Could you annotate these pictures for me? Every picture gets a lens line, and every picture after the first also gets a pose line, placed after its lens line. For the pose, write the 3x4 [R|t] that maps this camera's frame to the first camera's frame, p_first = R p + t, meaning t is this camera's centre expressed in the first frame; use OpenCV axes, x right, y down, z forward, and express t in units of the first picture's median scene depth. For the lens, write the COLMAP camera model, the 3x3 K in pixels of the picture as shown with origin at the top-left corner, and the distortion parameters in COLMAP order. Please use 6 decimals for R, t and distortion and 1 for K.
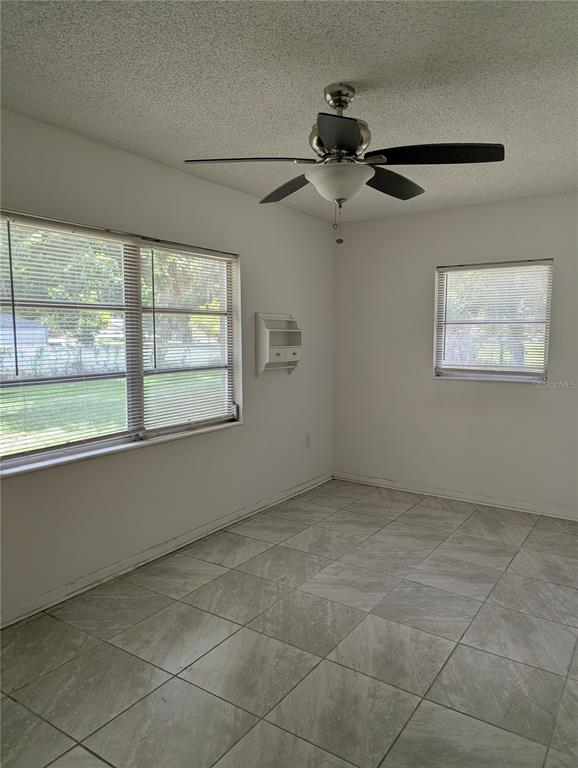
lens RADIAL K [[540.8, 0, 296.0], [0, 540.8, 384.4], [0, 0, 1]] dist [0.059927, -0.053964]
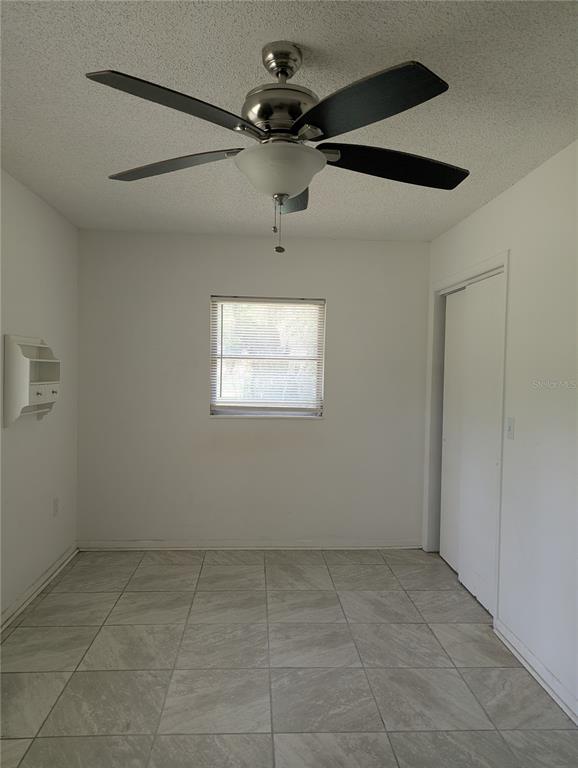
lens RADIAL K [[542.2, 0, 304.9], [0, 542.2, 387.1], [0, 0, 1]] dist [0.062530, -0.055605]
pose [[0.797806, -0.005494, 0.602890, -0.209095], [0.037116, 0.998509, -0.040016, -0.024938], [-0.601771, 0.054302, 0.796820, 0.232240]]
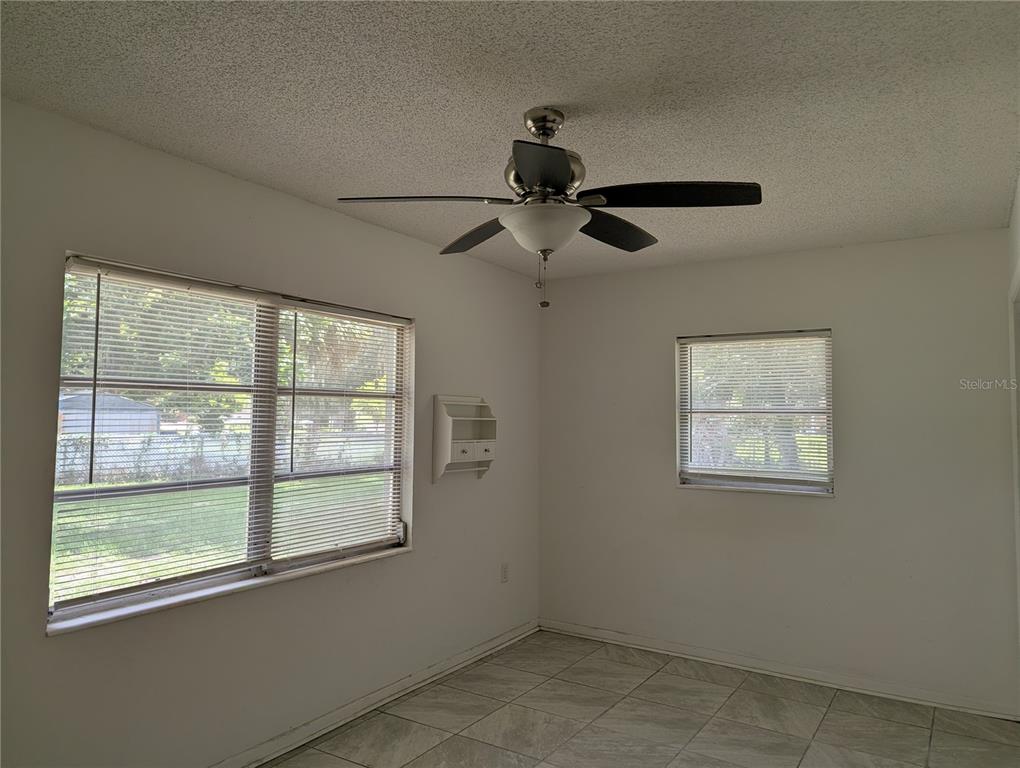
lens RADIAL K [[720.1, 0, 497.7], [0, 720.1, 376.6], [0, 0, 1]] dist [0.062530, -0.055605]
pose [[0.999937, 0.009800, 0.005495, 0.006941], [-0.008845, 0.988224, -0.152760, -0.008719], [-0.006927, 0.152702, 0.988248, 0.025455]]
